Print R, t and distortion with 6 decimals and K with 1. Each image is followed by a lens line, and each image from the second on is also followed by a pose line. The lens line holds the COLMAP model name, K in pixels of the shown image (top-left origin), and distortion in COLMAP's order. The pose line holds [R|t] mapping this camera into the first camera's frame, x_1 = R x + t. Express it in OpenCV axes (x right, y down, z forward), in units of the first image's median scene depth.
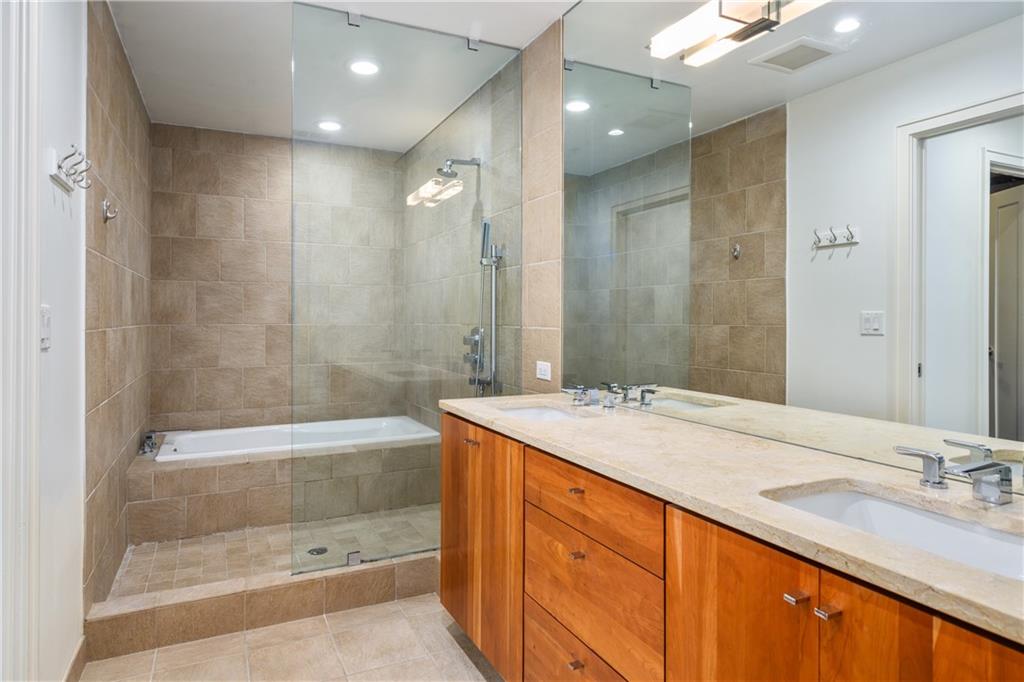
lens RADIAL K [[608.9, 0, 512.8], [0, 608.9, 318.9], [0, 0, 1]] dist [0.000735, 0.000332]
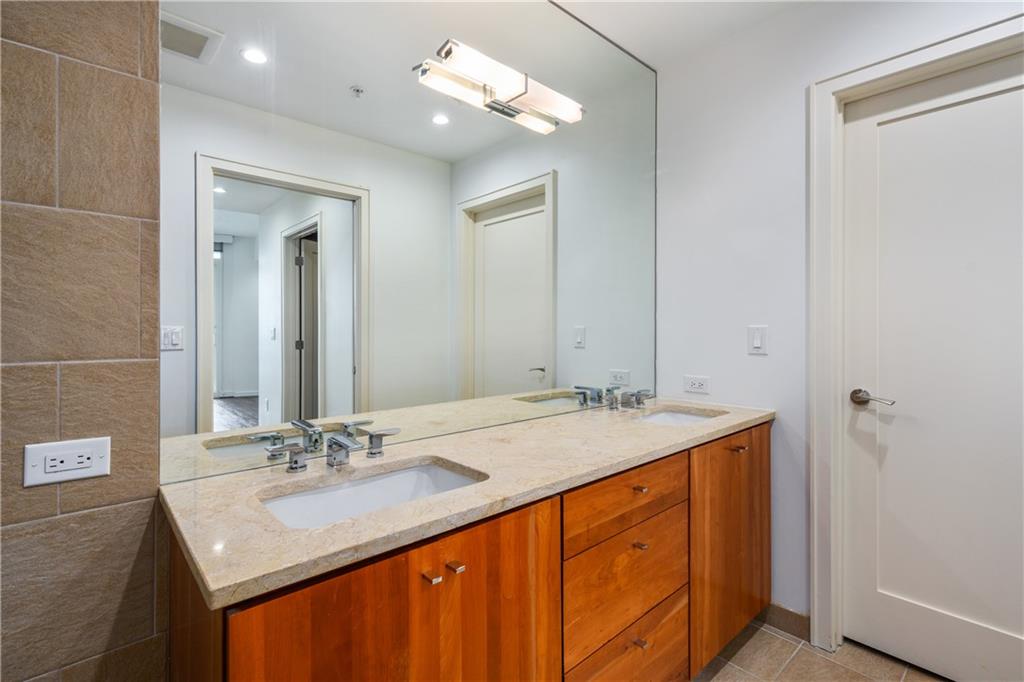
lens RADIAL K [[482.9, 0, 505.6], [0, 482.9, 328.3], [0, 0, 1]] dist [-0.003105, -0.000266]
pose [[-0.287176, 0.002979, 0.957873, -0.589818], [0.002987, 0.999993, -0.002214, -0.011620], [-0.957873, 0.002225, -0.287183, 1.292539]]
